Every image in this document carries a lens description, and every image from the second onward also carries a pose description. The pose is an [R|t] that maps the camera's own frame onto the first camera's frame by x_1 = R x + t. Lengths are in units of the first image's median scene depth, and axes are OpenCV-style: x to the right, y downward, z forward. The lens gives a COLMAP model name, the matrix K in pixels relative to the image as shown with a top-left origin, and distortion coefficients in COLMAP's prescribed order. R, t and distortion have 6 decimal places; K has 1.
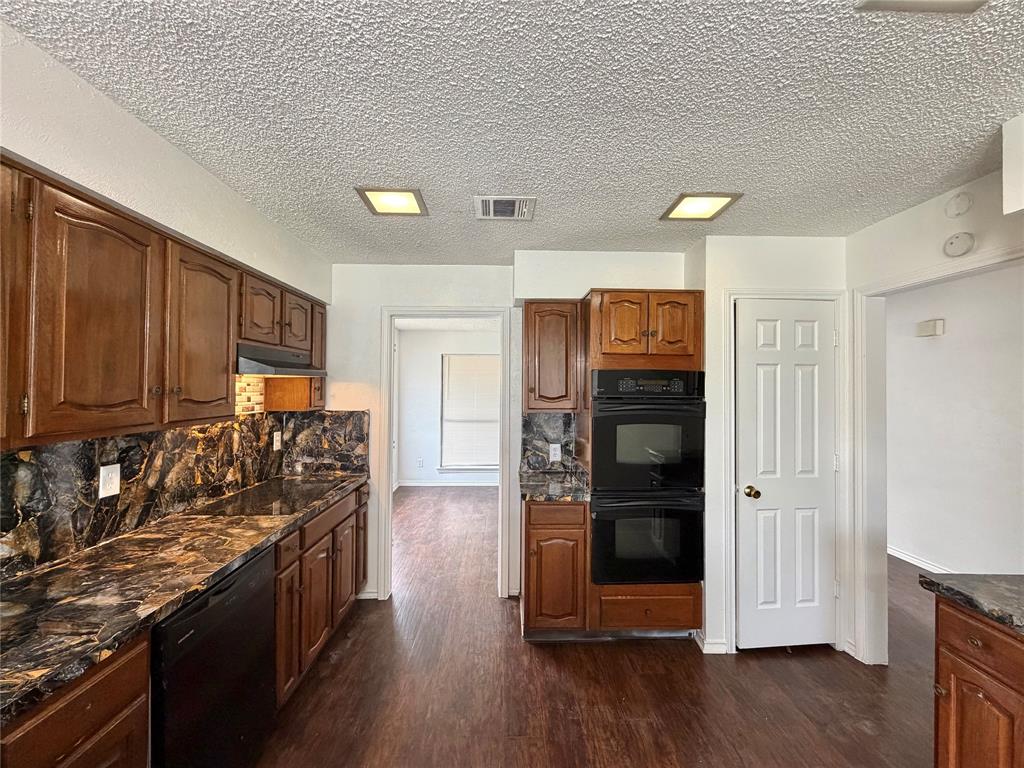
lens RADIAL K [[407.9, 0, 513.2], [0, 407.9, 383.3], [0, 0, 1]] dist [0.000303, -0.000057]
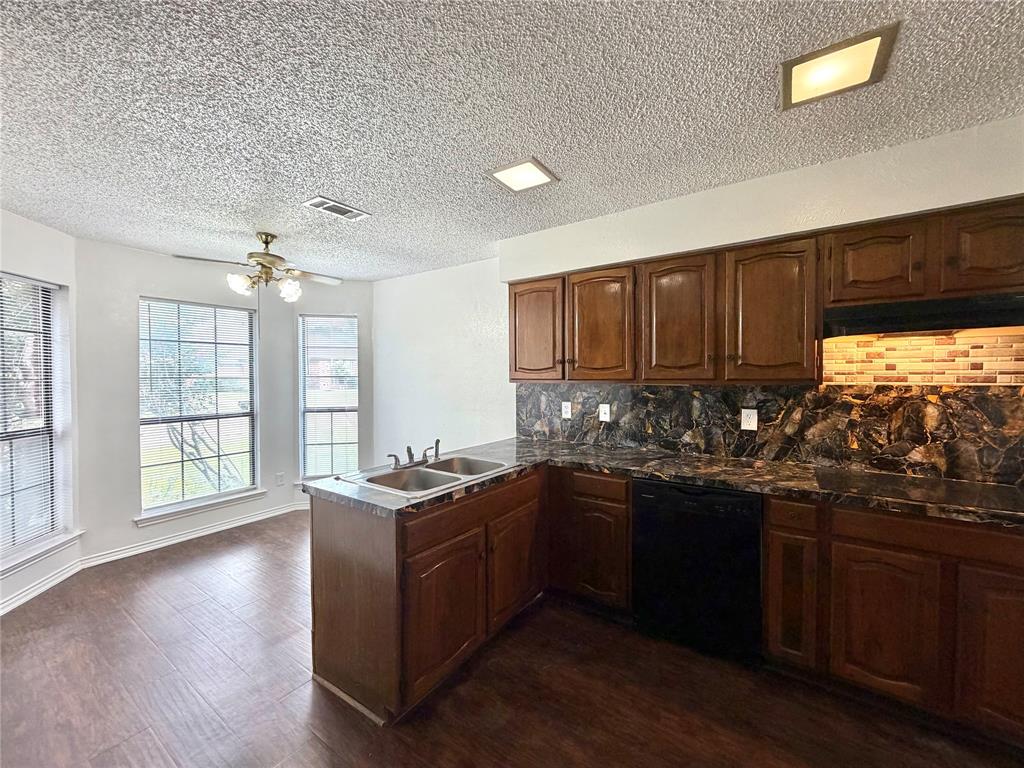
lens RADIAL K [[407.9, 0, 513.2], [0, 407.9, 383.3], [0, 0, 1]] dist [0.000303, -0.000057]
pose [[-0.589573, 0.007743, -0.807678, 0.487968], [0.009245, 0.999953, 0.002837, 0.063630], [0.807662, -0.005794, -0.589617, 0.801419]]
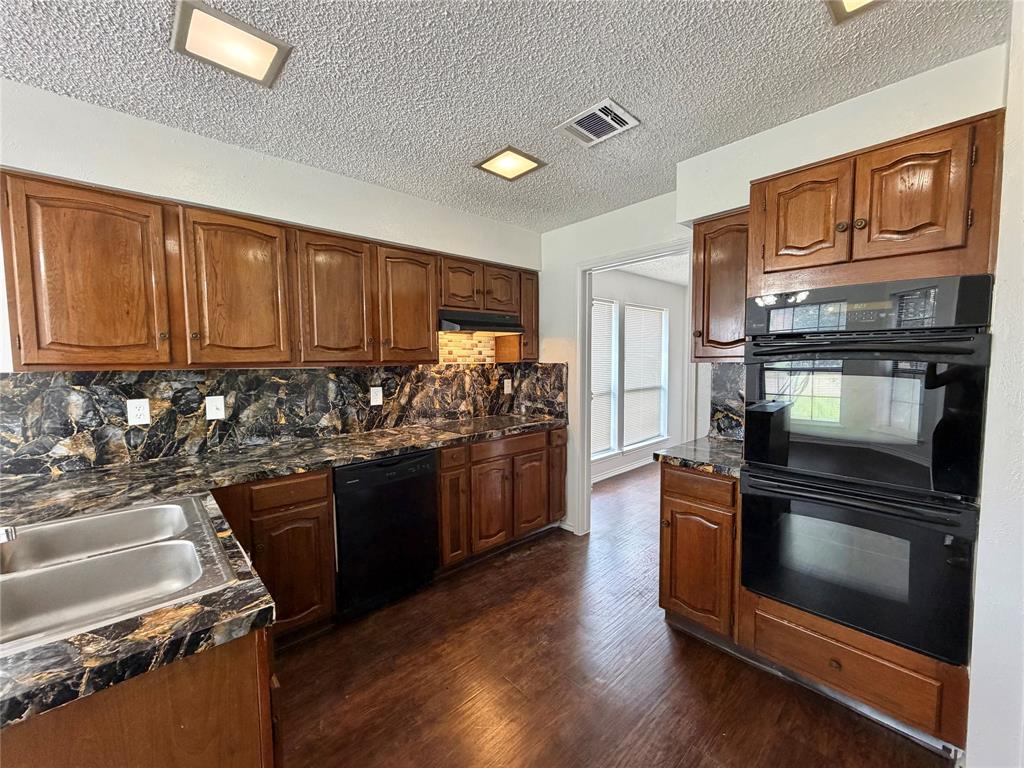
lens RADIAL K [[407.9, 0, 513.2], [0, 407.9, 383.3], [0, 0, 1]] dist [0.000303, -0.000057]
pose [[0.656491, 0.032841, -0.753619, 0.463317], [0.022372, 0.997765, 0.062969, 0.060580], [0.754002, -0.058198, 0.654289, 0.211702]]
